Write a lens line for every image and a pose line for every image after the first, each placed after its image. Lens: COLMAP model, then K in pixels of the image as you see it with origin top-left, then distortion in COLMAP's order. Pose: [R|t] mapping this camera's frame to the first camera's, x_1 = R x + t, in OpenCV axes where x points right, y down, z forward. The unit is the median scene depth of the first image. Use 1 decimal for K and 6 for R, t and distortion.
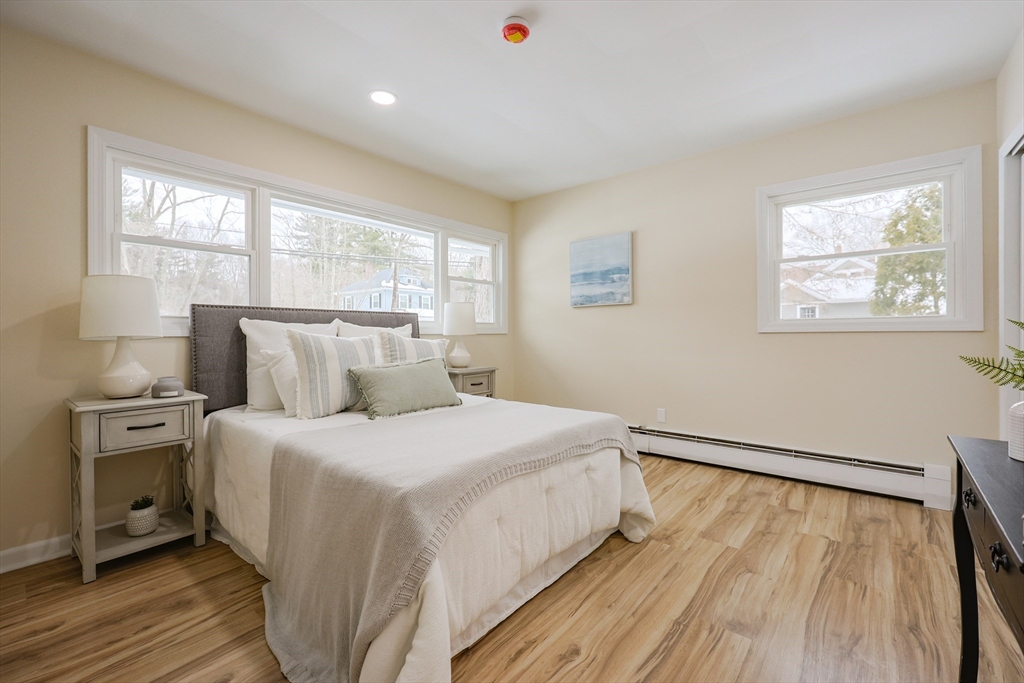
lens RADIAL K [[433.1, 0, 508.4], [0, 433.1, 334.2], [0, 0, 1]] dist [-0.002276, -0.000094]
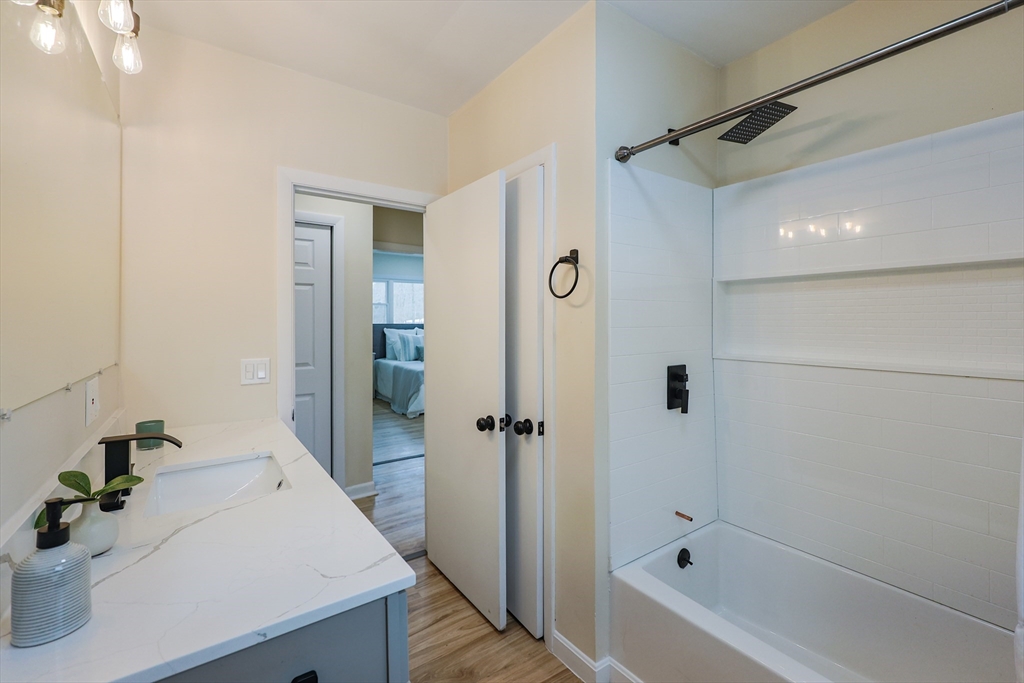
lens RADIAL K [[433.1, 0, 508.4], [0, 433.1, 334.2], [0, 0, 1]] dist [-0.002276, -0.000094]
pose [[0.970373, 0.017670, -0.240964, 0.942040], [-0.011205, 0.999540, 0.028175, -0.091068], [0.241351, -0.024641, 0.970125, -1.706208]]
